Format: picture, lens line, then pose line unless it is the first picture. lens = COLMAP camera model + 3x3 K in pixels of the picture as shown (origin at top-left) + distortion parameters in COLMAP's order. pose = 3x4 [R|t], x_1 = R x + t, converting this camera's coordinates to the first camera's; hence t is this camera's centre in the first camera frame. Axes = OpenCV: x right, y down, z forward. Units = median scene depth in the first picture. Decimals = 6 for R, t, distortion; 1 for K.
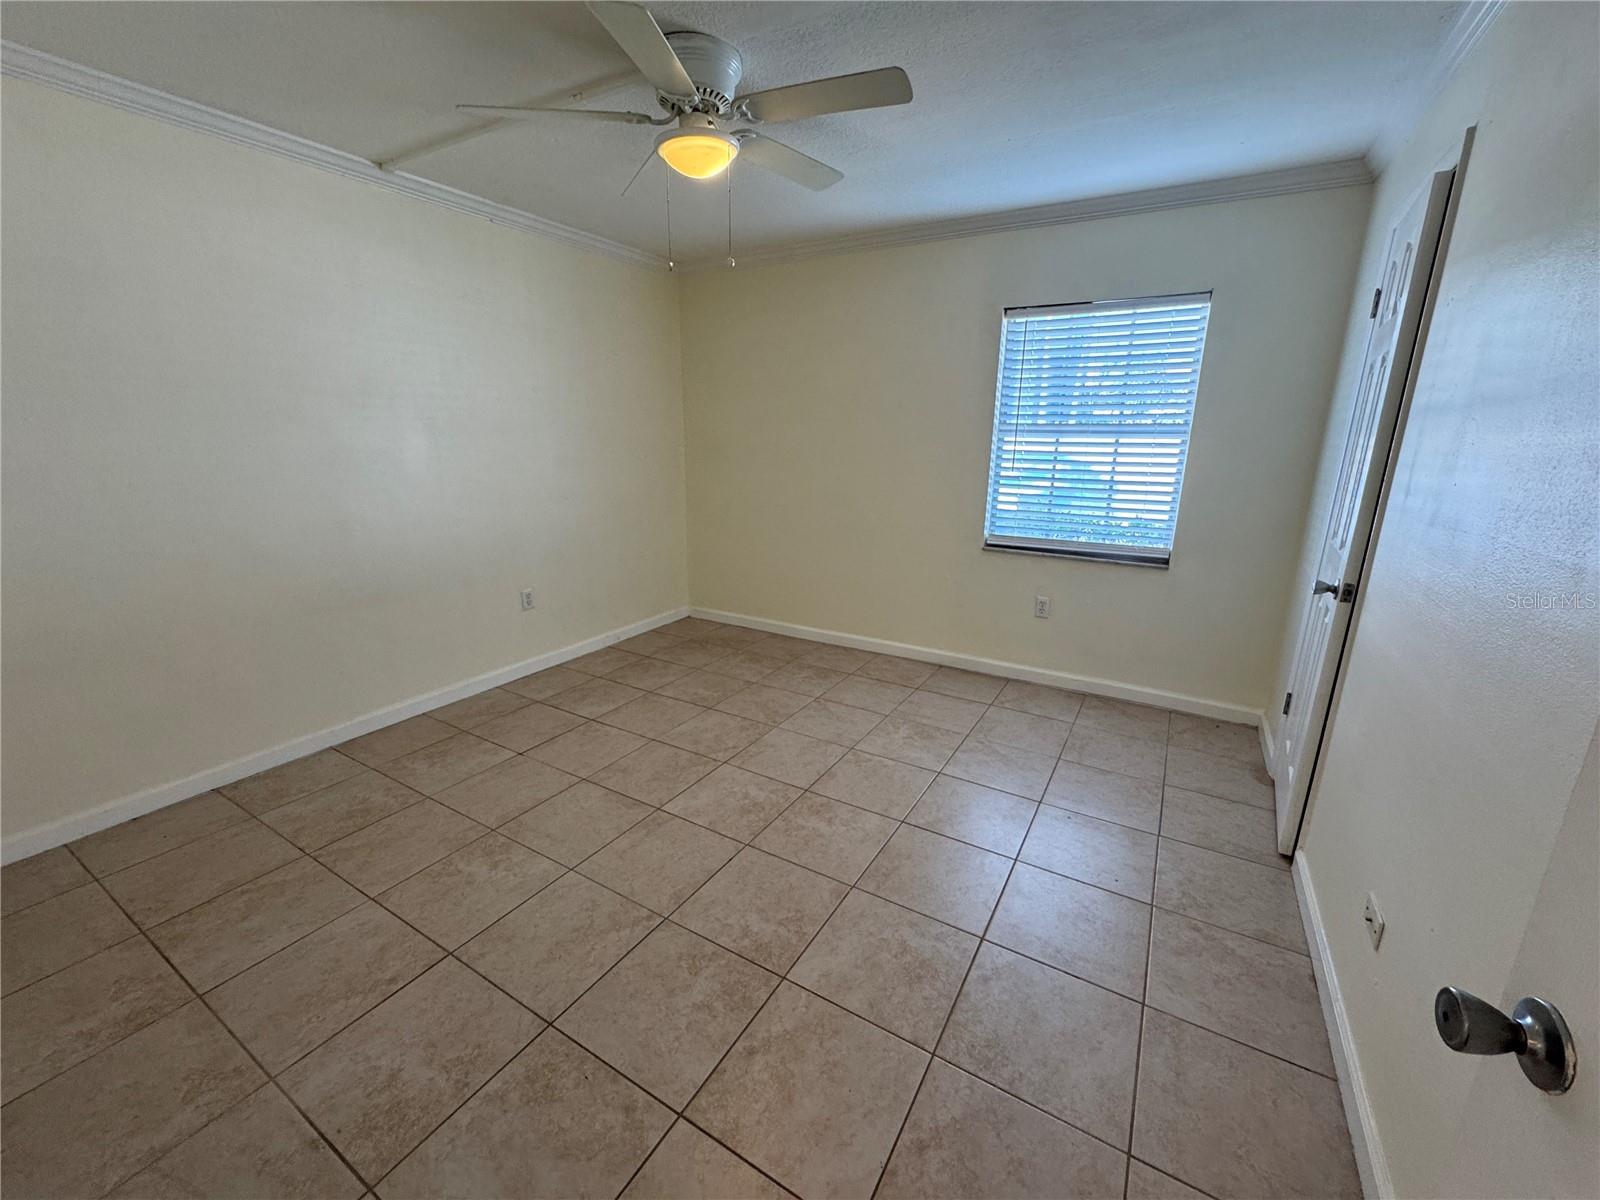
lens RADIAL K [[642.3, 0, 801.1], [0, 642.3, 600.2], [0, 0, 1]] dist [-0.001943, -0.000279]
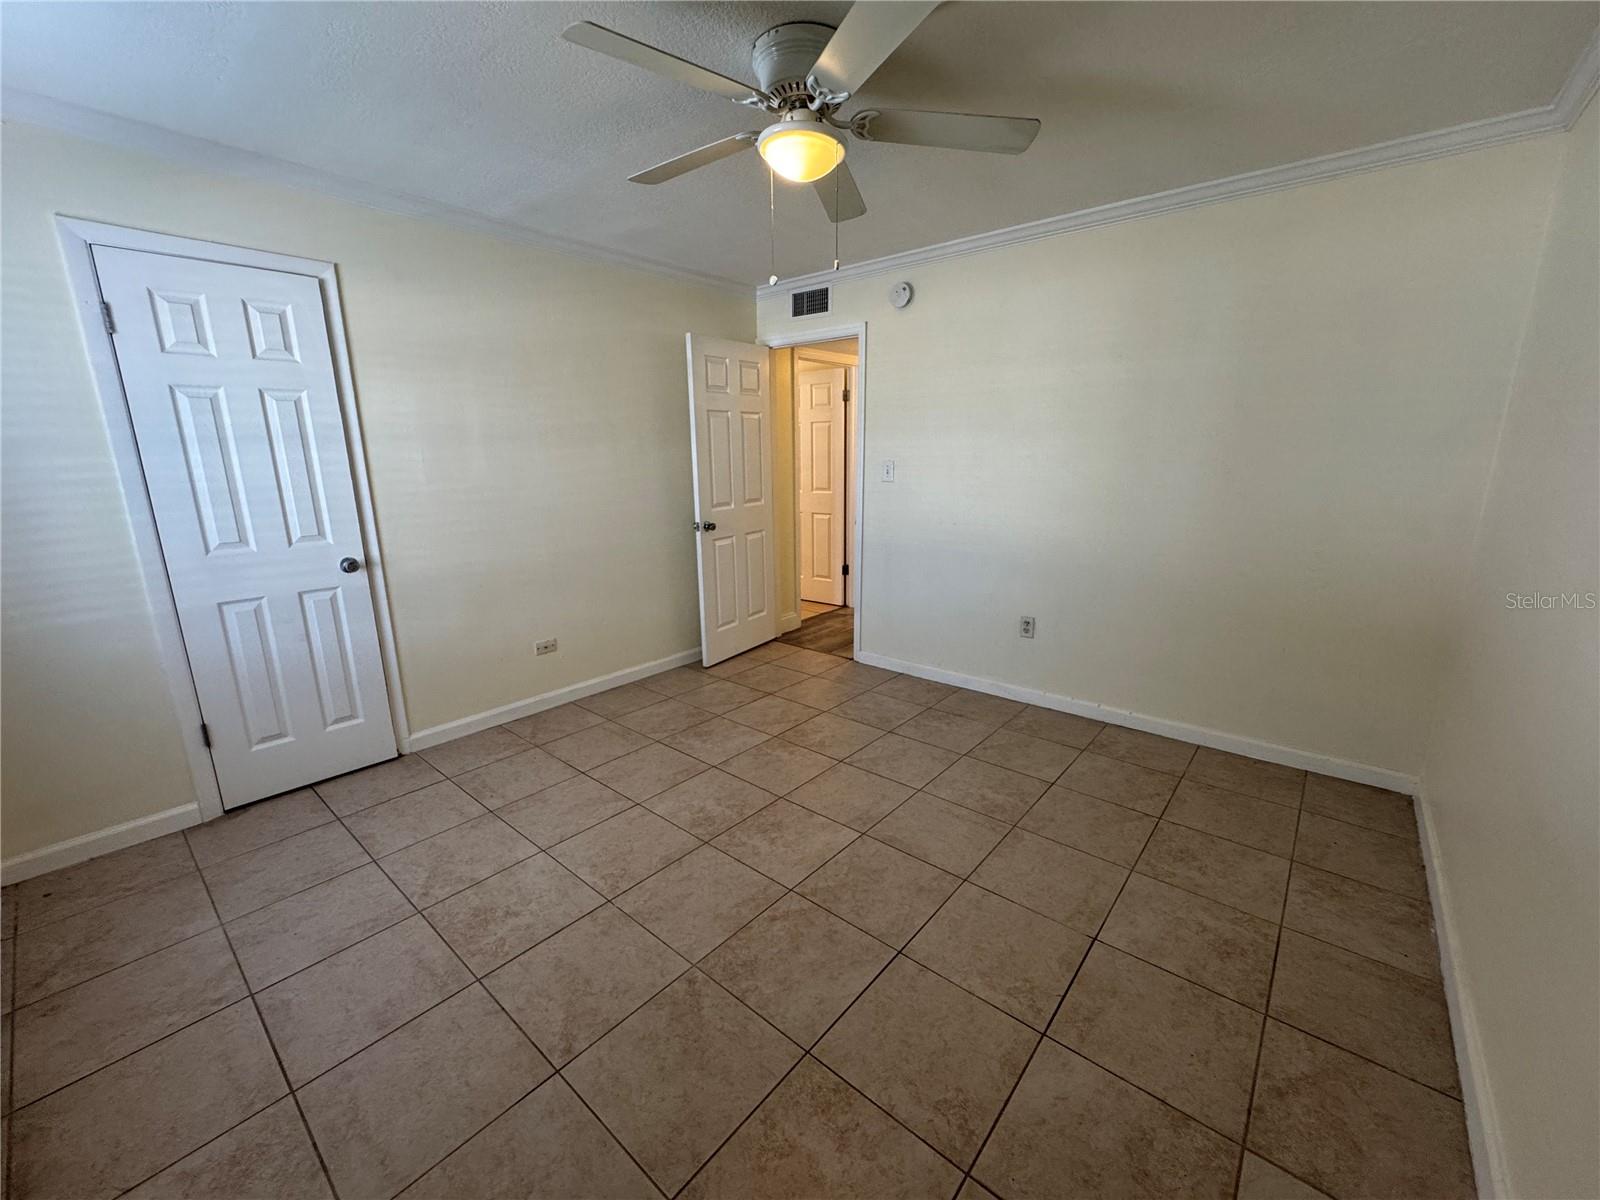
lens RADIAL K [[642.3, 0, 808.0], [0, 642.3, 601.3], [0, 0, 1]] dist [-0.001943, -0.000279]
pose [[-0.988142, -0.036229, 0.149207, -0.242335], [0.038638, 0.881820, 0.470001, -0.402290], [-0.148601, 0.470193, -0.869964, 1.513501]]
